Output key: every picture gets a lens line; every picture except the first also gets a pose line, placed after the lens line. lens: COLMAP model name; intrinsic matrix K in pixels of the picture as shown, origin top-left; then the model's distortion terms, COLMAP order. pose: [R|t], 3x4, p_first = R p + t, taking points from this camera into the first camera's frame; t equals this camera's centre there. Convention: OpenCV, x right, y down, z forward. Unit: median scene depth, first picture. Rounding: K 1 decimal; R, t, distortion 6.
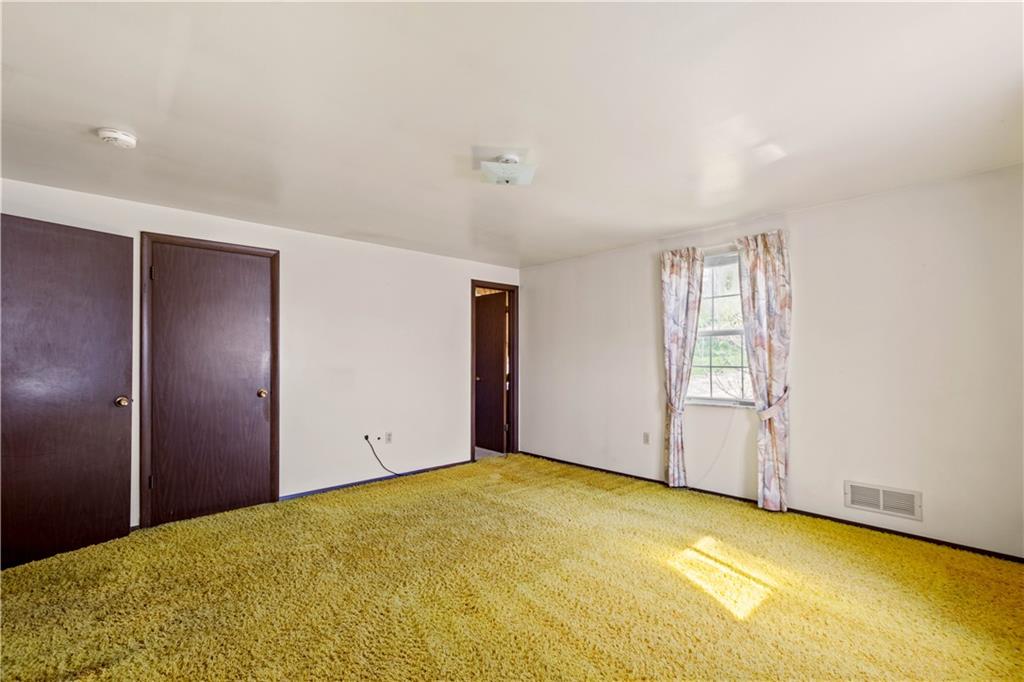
lens RADIAL K [[447.9, 0, 521.4], [0, 447.9, 346.9], [0, 0, 1]] dist [-0.002137, 0.000099]
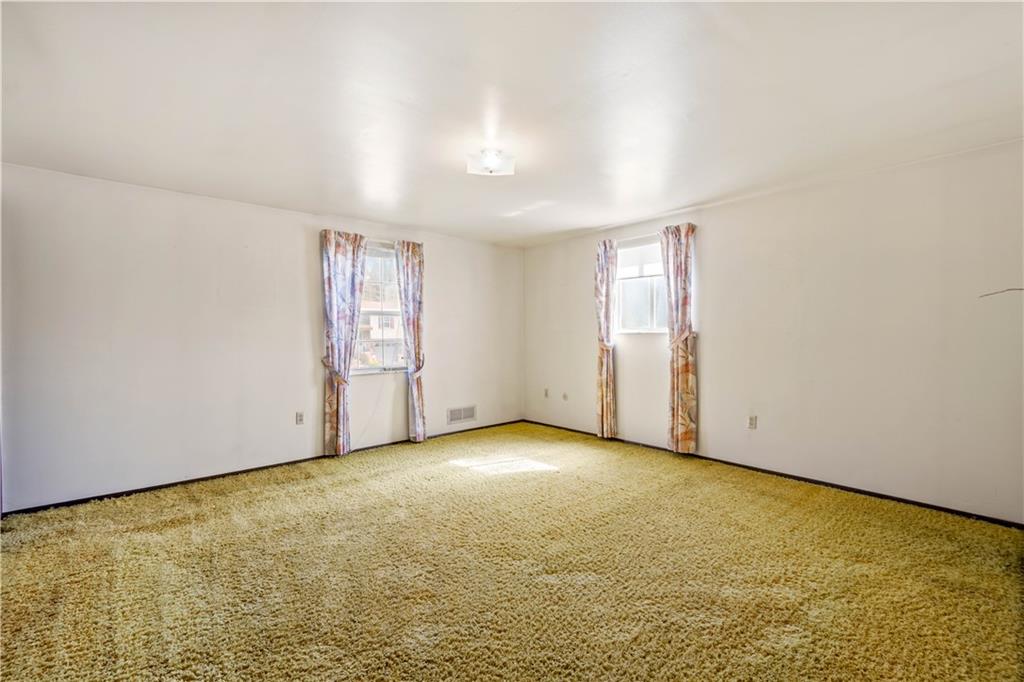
lens RADIAL K [[447.9, 0, 514.5], [0, 447.9, 338.0], [0, 0, 1]] dist [-0.002137, 0.000099]
pose [[0.029838, -0.003595, 0.999548, -0.715983], [-0.020751, 0.999776, 0.004215, 0.022321], [-0.999339, -0.020867, 0.029757, 0.567058]]
